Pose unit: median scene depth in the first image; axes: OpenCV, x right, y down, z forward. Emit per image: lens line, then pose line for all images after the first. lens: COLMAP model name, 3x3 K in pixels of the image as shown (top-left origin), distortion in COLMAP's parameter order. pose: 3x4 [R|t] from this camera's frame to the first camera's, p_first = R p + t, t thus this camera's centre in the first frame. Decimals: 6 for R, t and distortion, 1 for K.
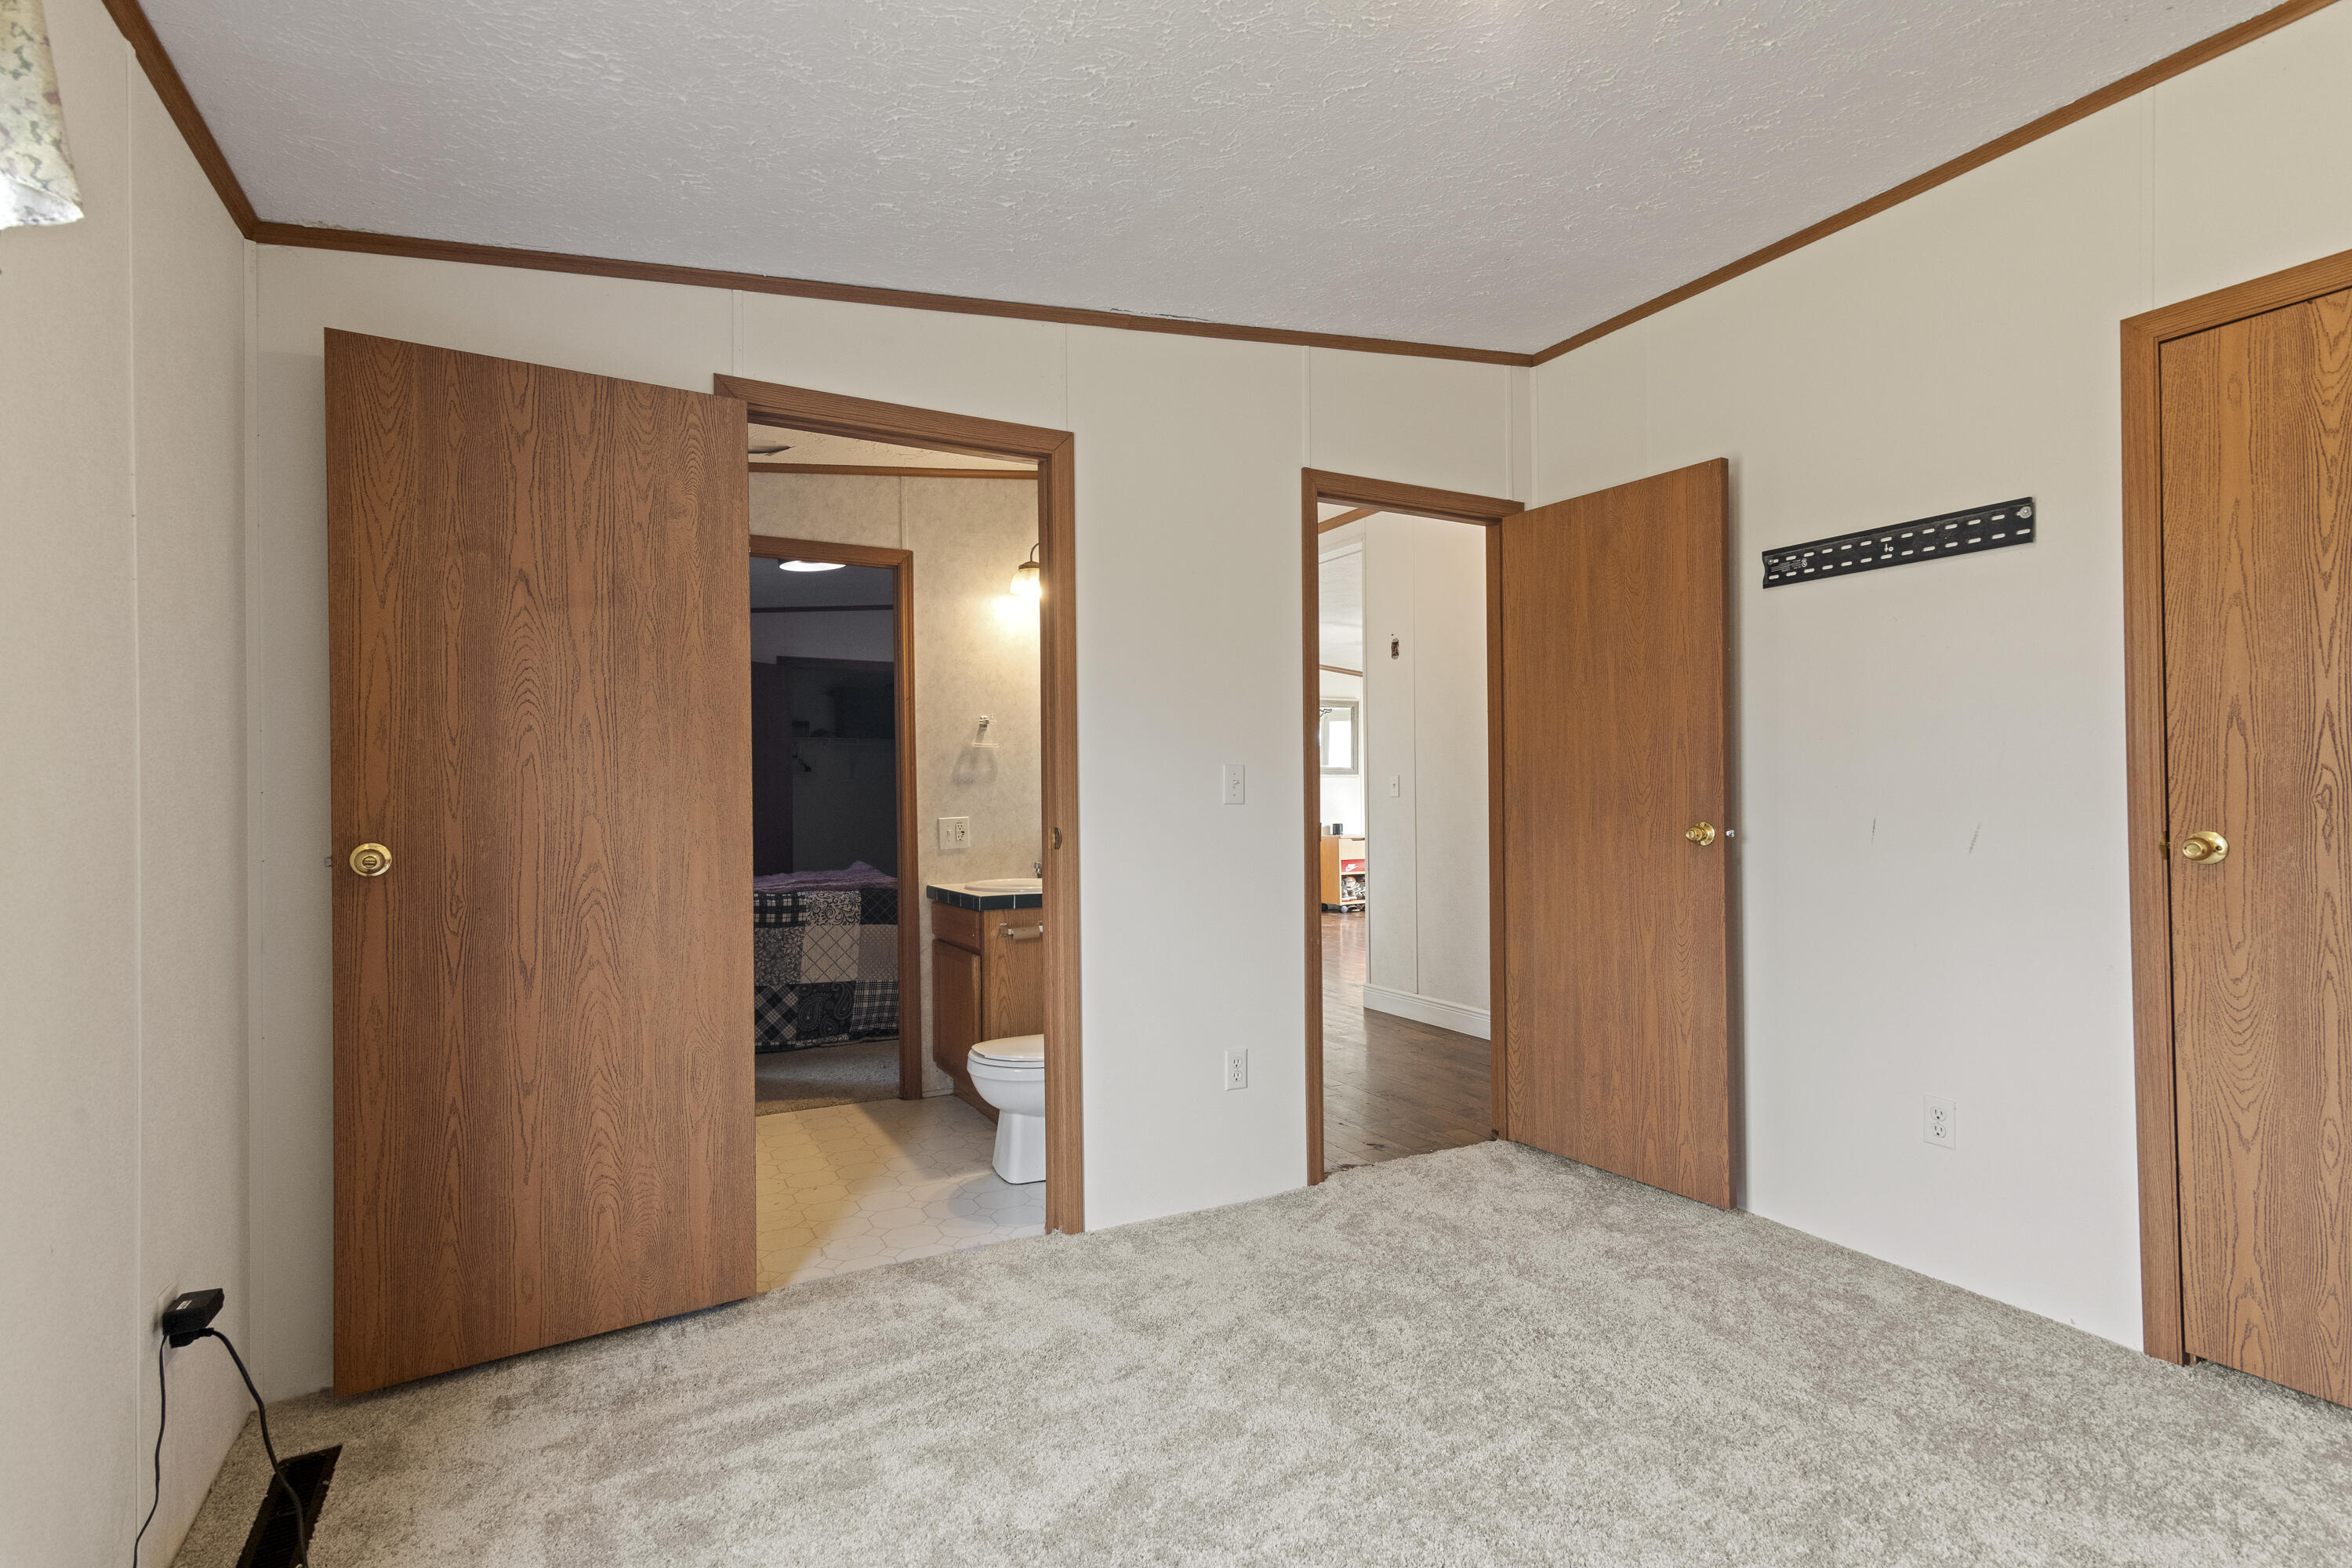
lens RADIAL K [[1126.1, 0, 1185.6], [0, 1126.1, 780.7], [0, 0, 1]] dist [0.005510, 0.000479]
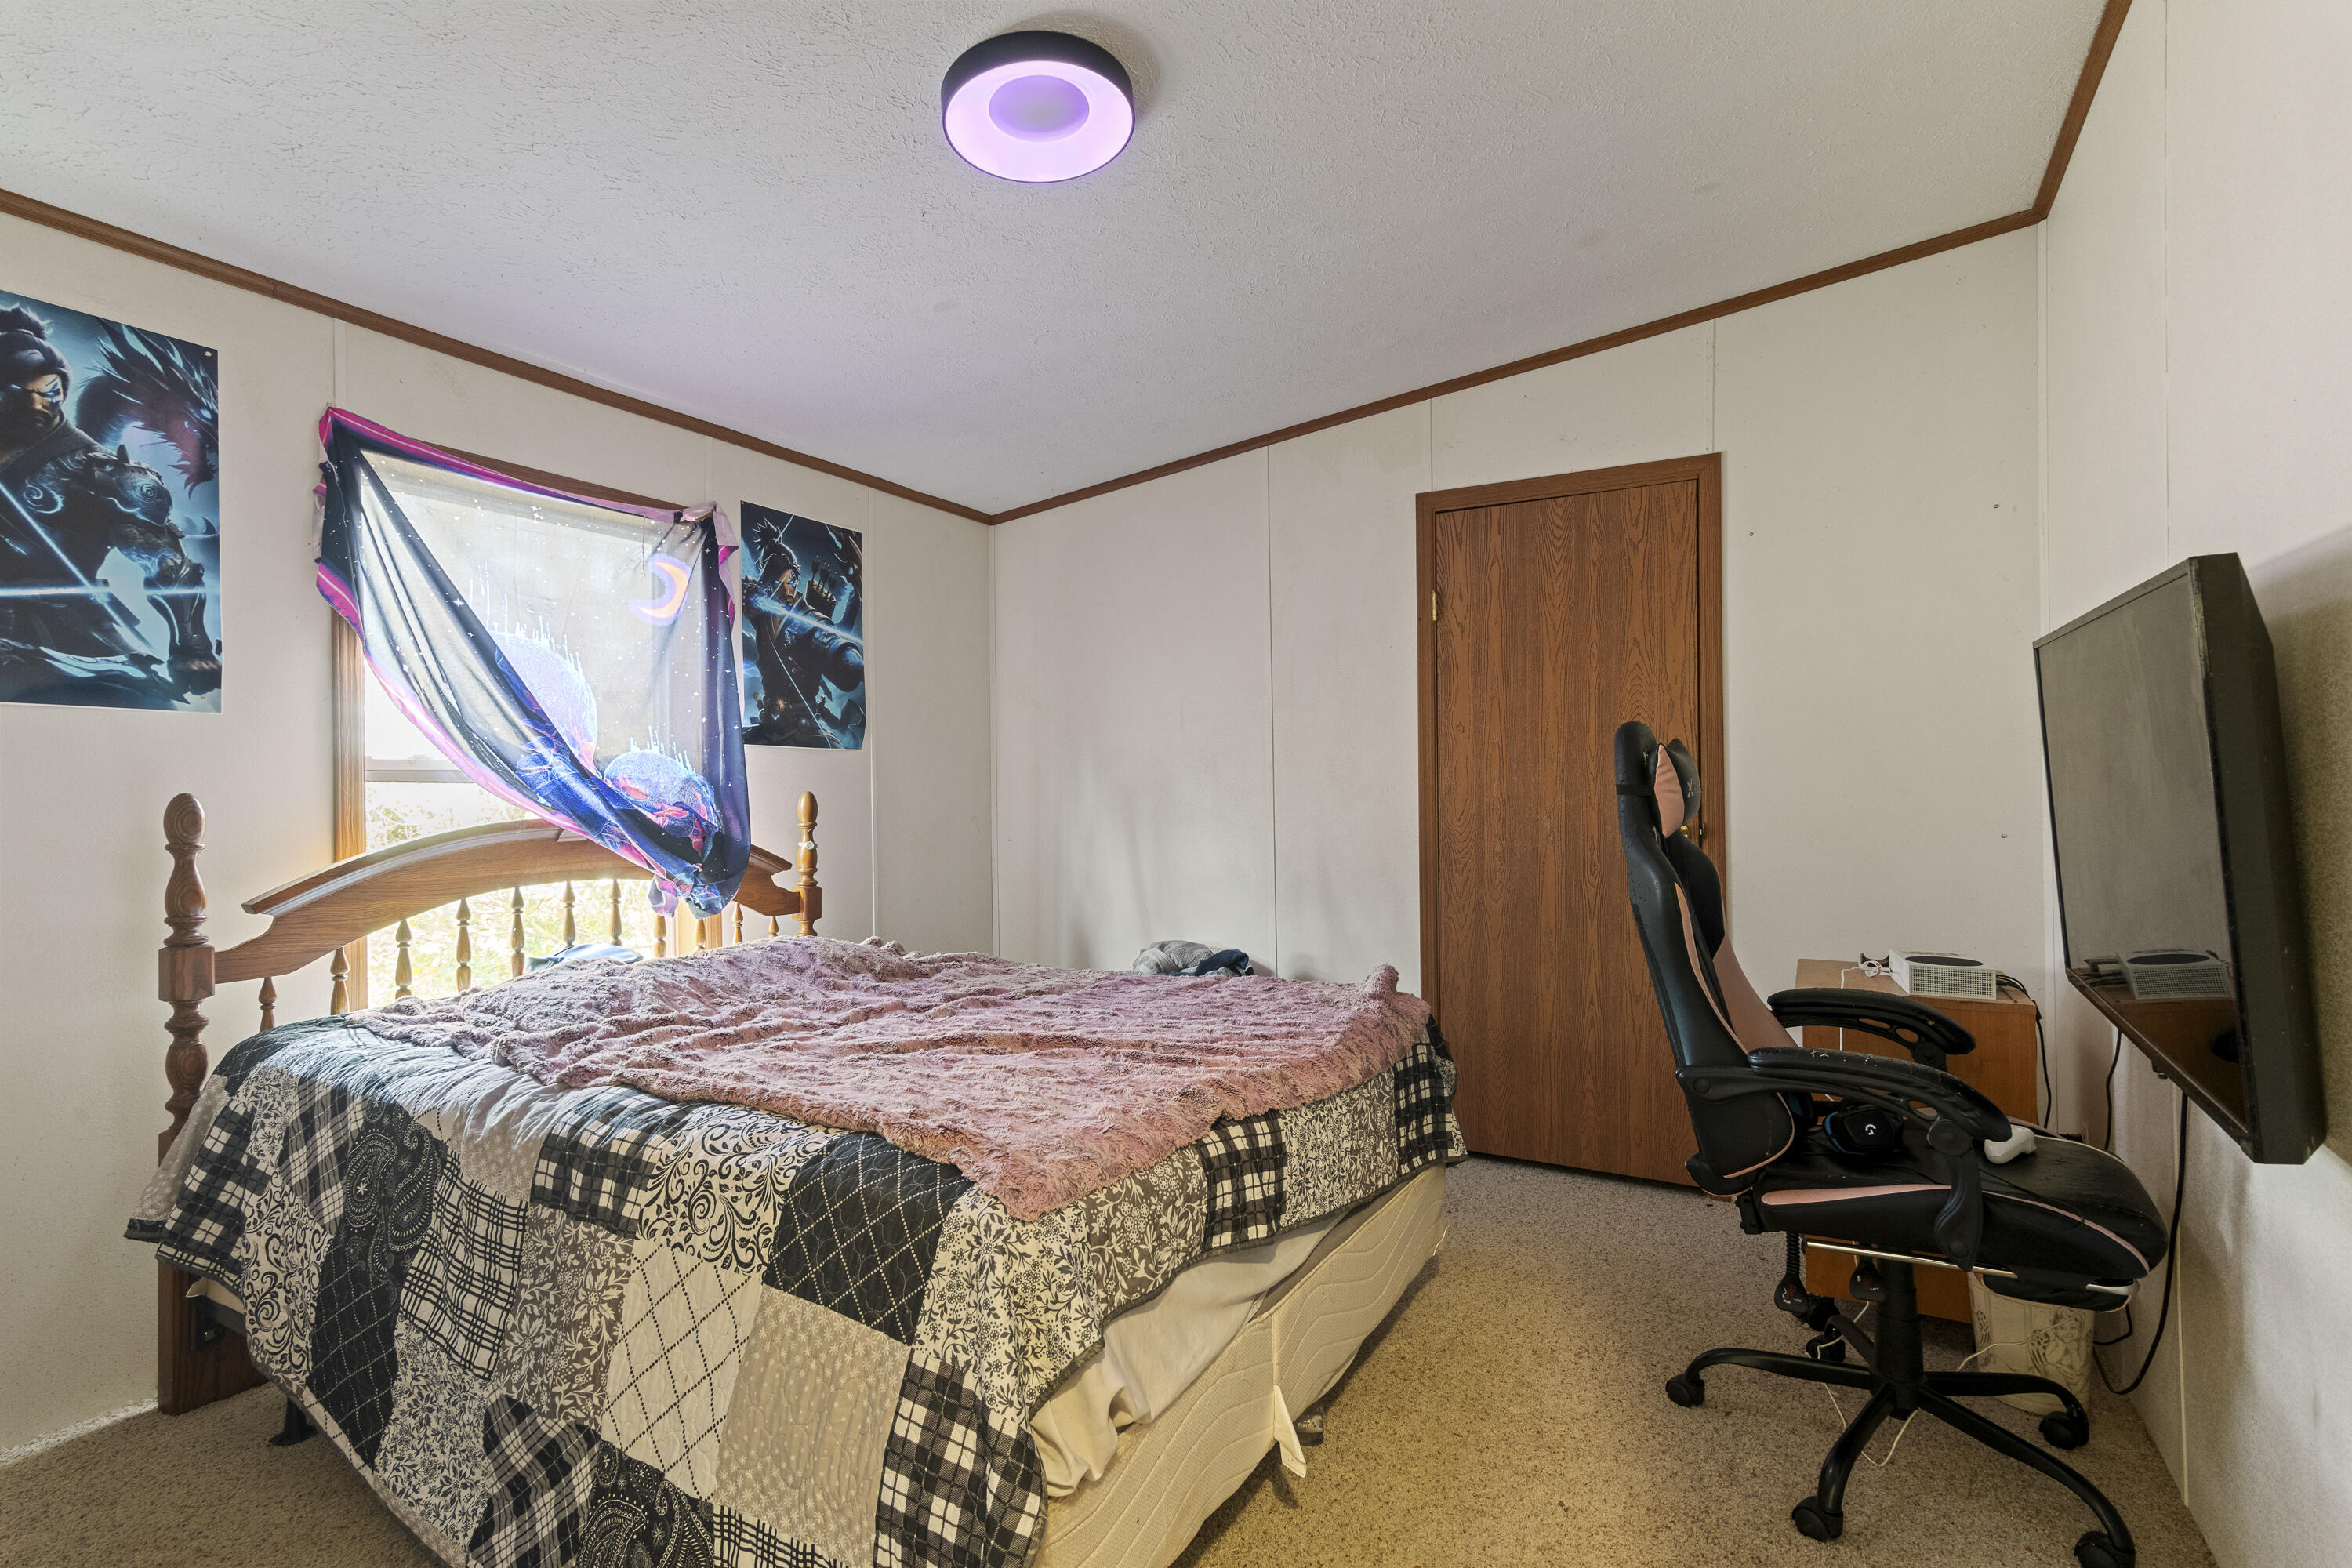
lens RADIAL K [[1126.1, 0, 1175.6], [0, 1126.1, 776.4], [0, 0, 1]] dist [0.005510, 0.000479]
pose [[0.524028, -0.010292, -0.851639, -0.013106], [0.015744, 0.999873, -0.002396, 0.012034], [0.851556, -0.012153, 0.524123, 0.979596]]
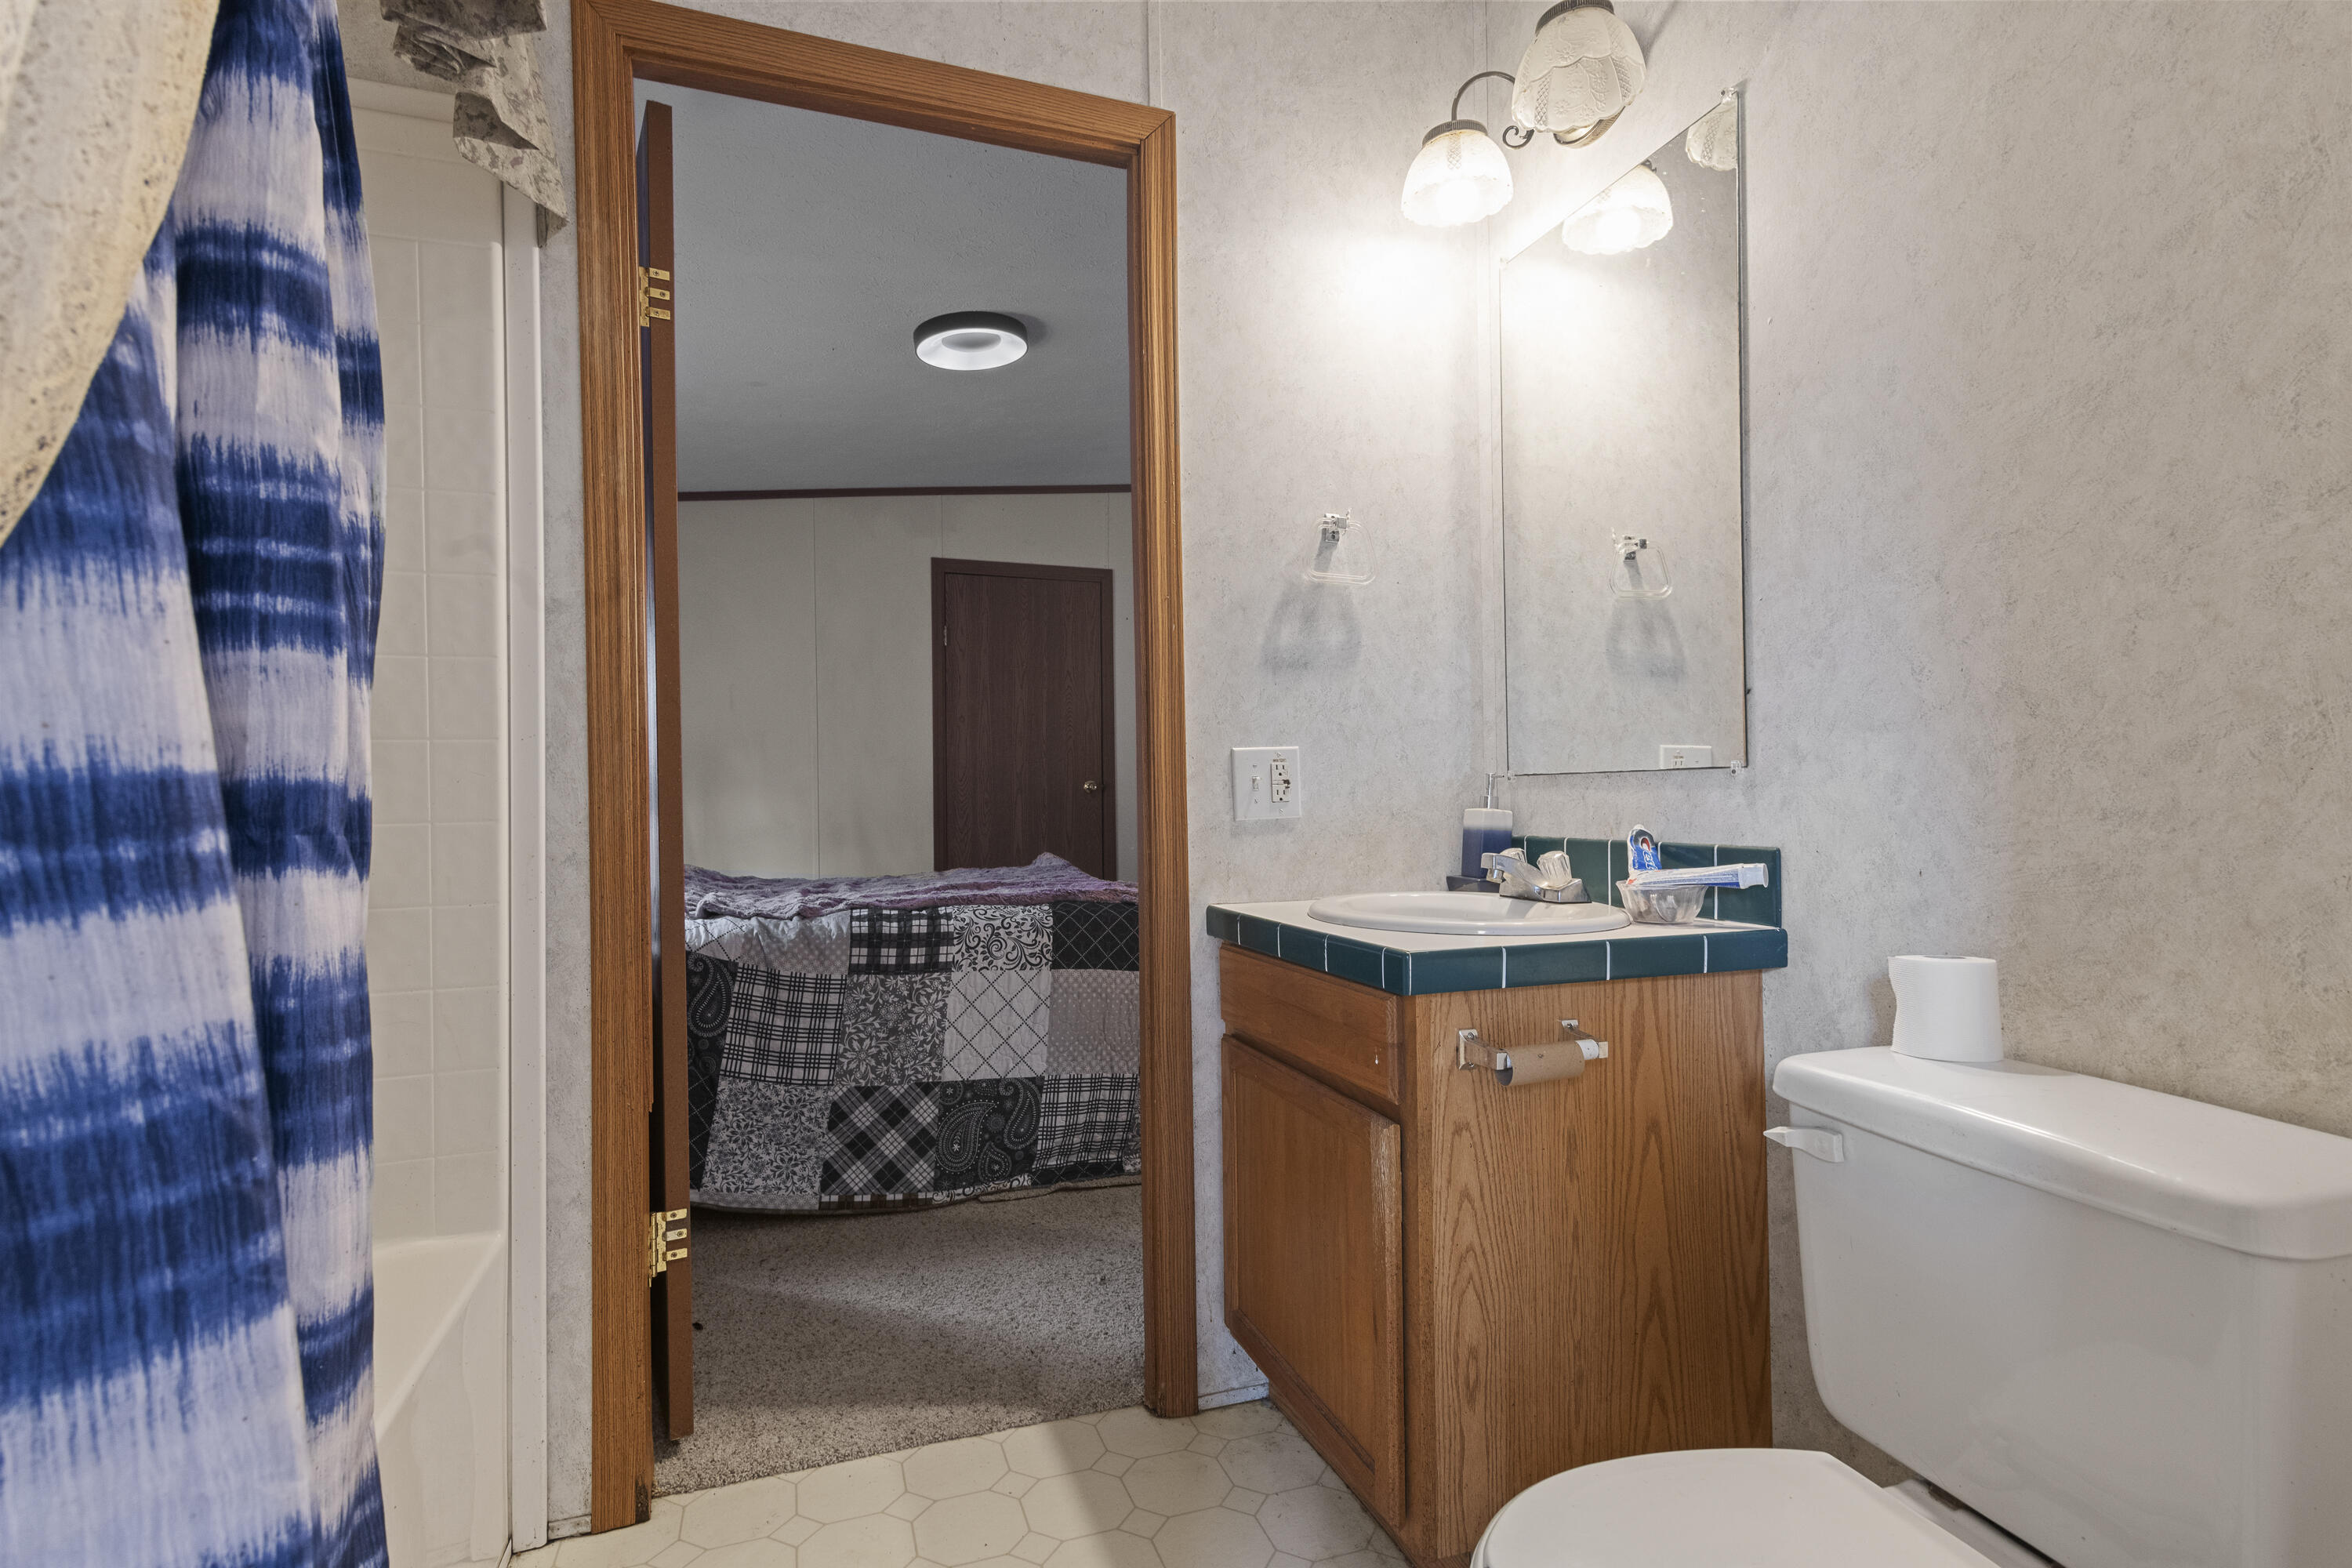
lens RADIAL K [[1126.1, 0, 1175.5], [0, 1126.1, 783.5], [0, 0, 1]] dist [0.005510, 0.000479]
pose [[0.986471, -0.001124, -0.163933, -0.148109], [0.001606, 0.999995, 0.002810, 0.039435], [0.163929, -0.003036, 0.986467, 0.500070]]
